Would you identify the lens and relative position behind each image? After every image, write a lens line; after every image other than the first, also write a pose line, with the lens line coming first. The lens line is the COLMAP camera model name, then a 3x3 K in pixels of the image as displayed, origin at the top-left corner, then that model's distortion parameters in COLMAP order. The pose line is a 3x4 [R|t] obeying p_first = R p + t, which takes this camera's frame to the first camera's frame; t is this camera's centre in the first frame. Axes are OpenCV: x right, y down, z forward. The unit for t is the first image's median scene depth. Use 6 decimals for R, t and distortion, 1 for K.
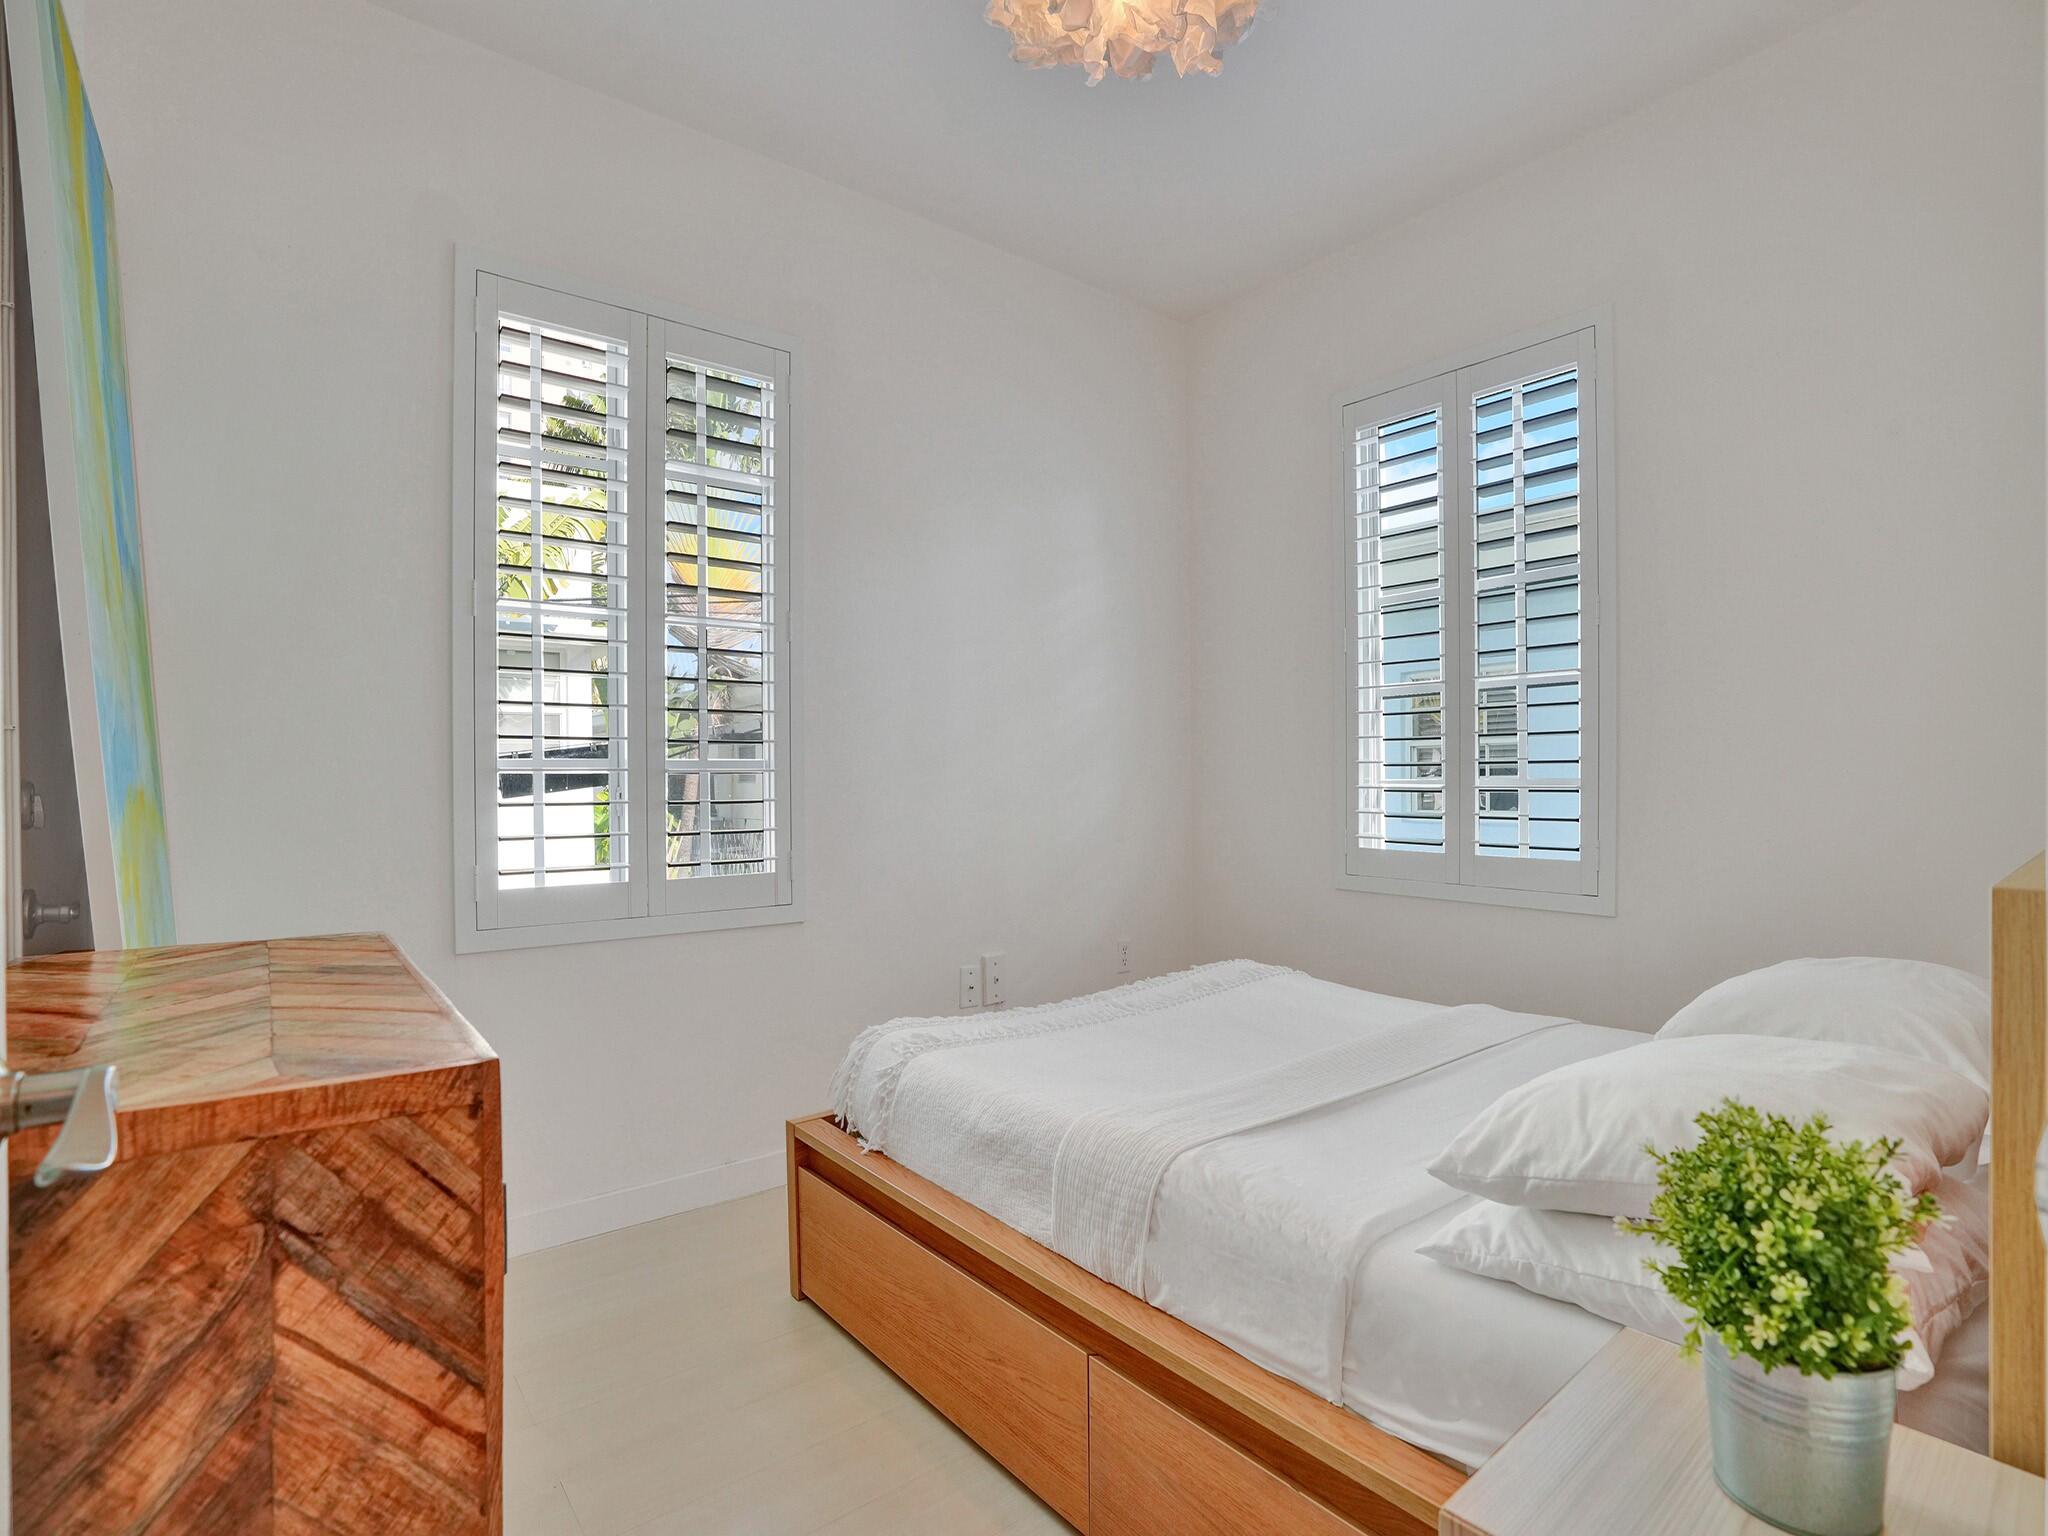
lens RADIAL K [[992.8, 0, 1024.0], [0, 992.8, 768.0], [0, 0, 1]] dist [-0.001026, -0.000343]
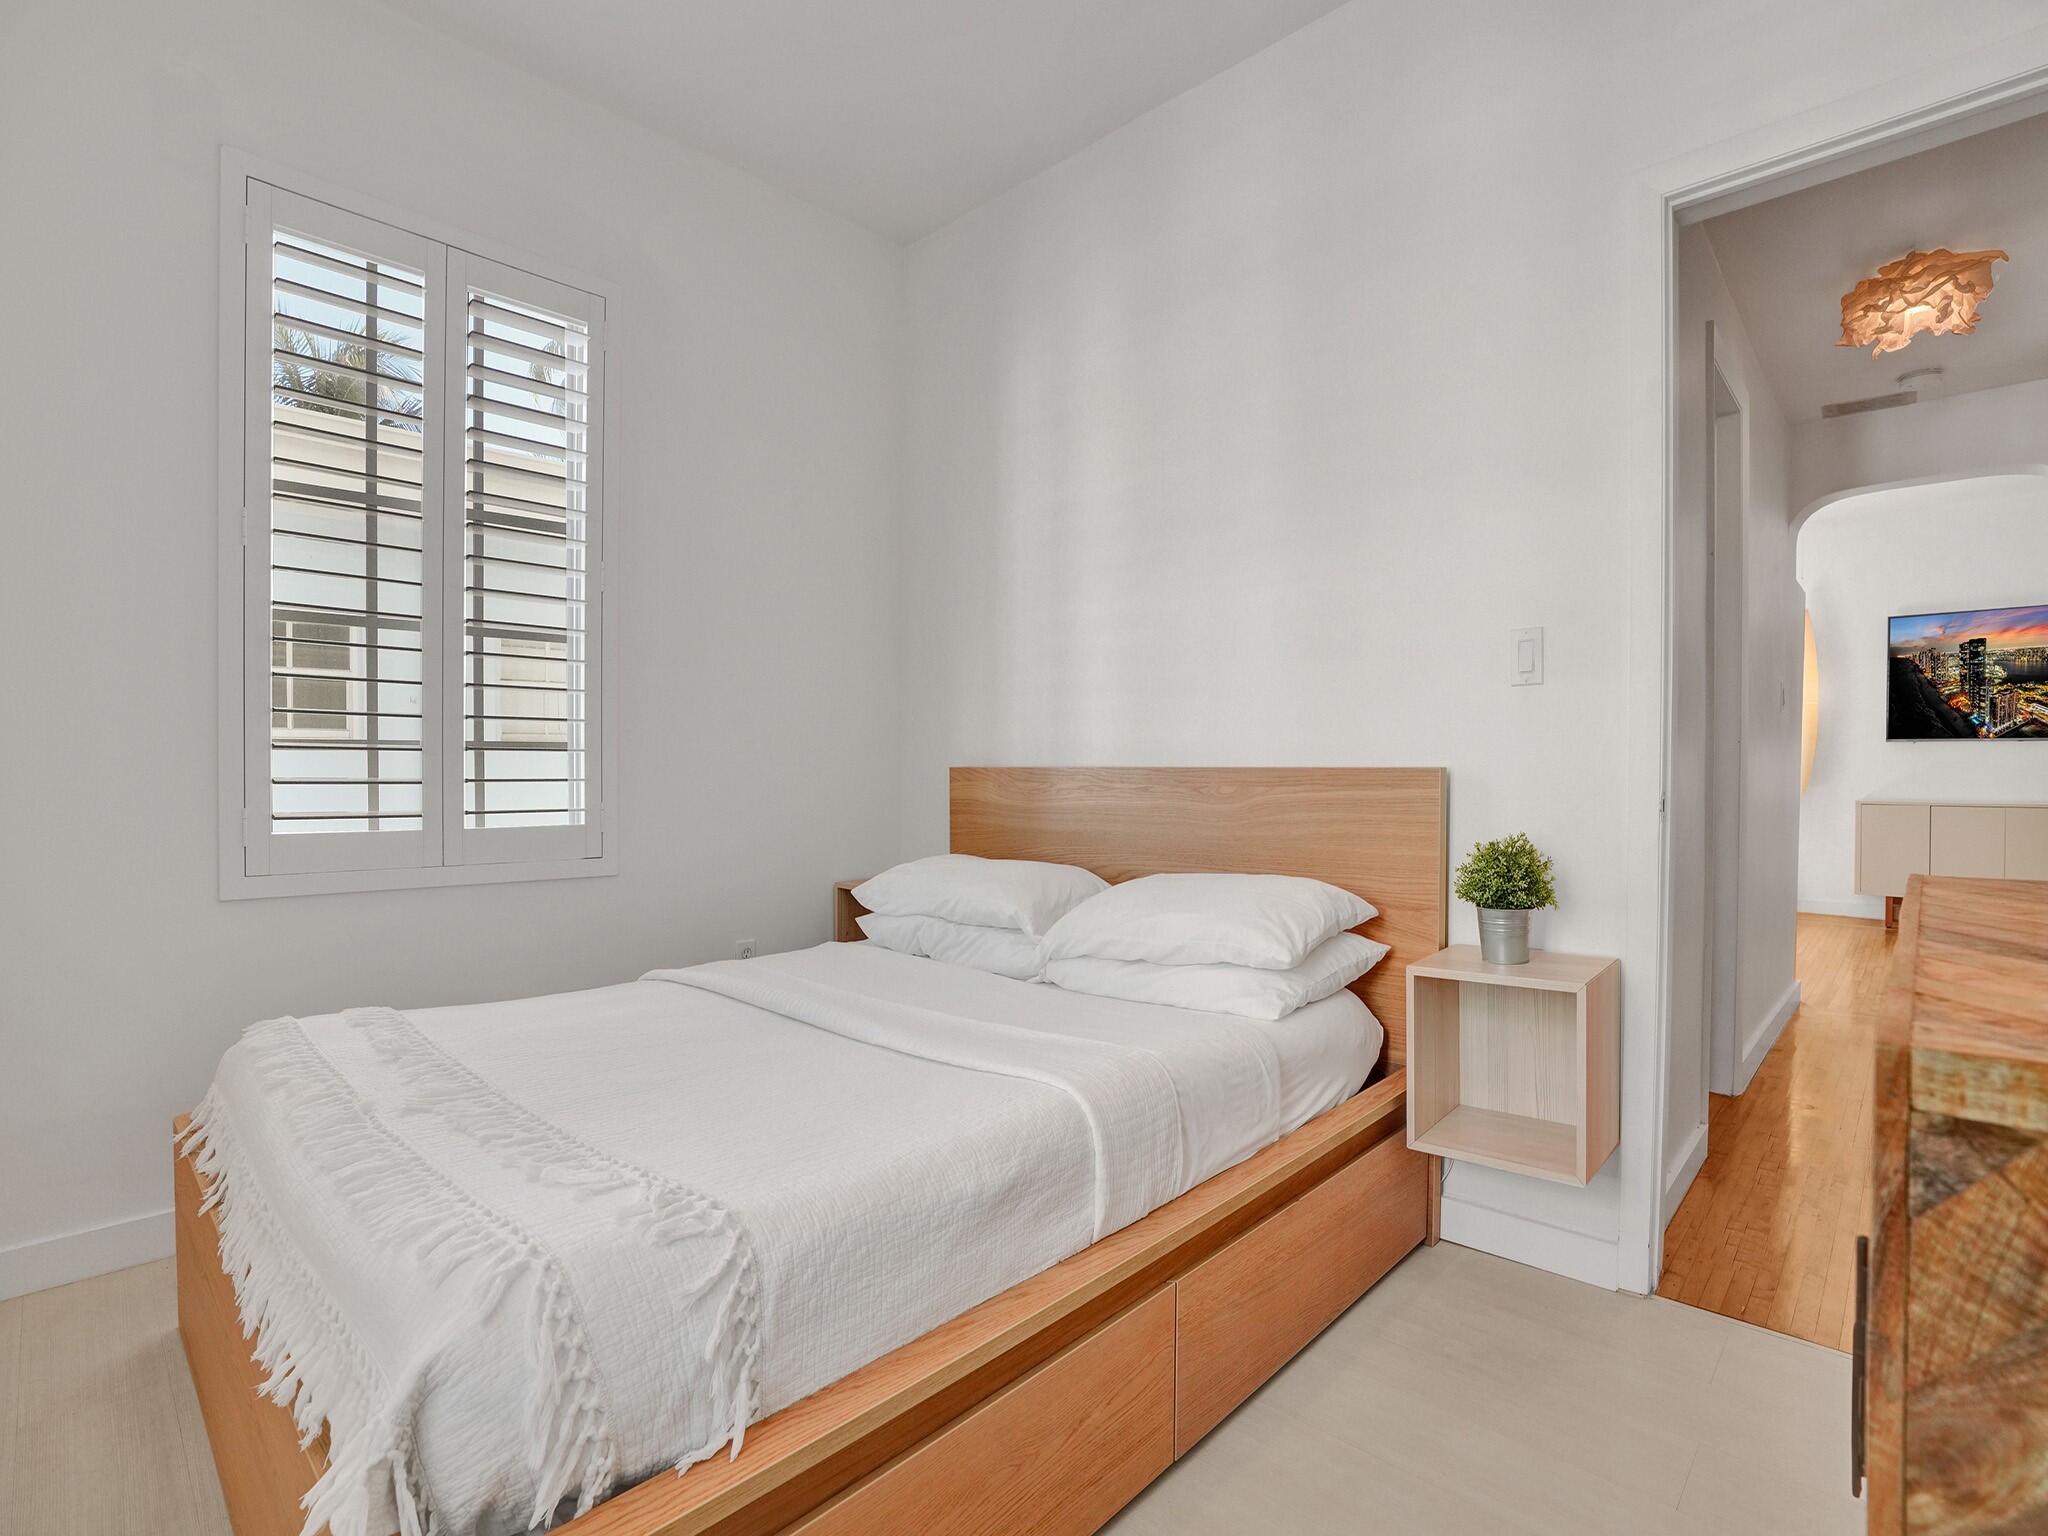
lens RADIAL K [[992.8, 0, 1024.0], [0, 992.8, 768.0], [0, 0, 1]] dist [-0.001026, -0.000343]
pose [[-0.126832, -0.000153, 0.991924, -0.834682], [-0.012651, 0.999919, -0.001464, 0.061959], [-0.991844, -0.012735, -0.126823, 1.166094]]
